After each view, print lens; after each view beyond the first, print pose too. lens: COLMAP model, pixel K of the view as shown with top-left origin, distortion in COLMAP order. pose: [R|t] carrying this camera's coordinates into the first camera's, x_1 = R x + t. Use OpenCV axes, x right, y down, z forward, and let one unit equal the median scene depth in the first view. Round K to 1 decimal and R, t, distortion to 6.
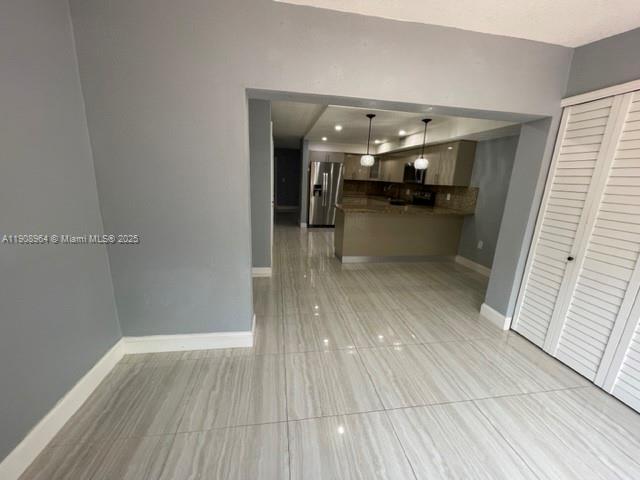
lens RADIAL K [[257.4, 0, 321.5], [0, 257.4, 239.9], [0, 0, 1]] dist [0.013973, 0.000133]
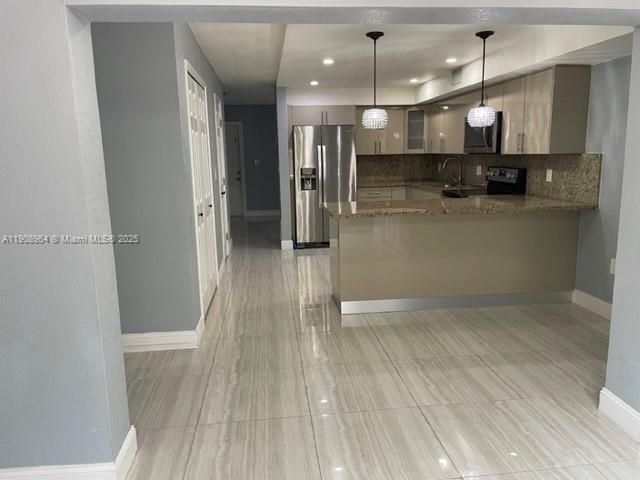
lens RADIAL K [[483.2, 0, 319.0], [0, 483.2, 239.4], [0, 0, 1]] dist [0.023086, -0.021345]
pose [[0.995996, -0.053744, -0.071433, 0.110212], [0.049140, 0.996693, -0.064713, -0.000910], [0.074675, 0.060944, 0.995344, 0.019765]]
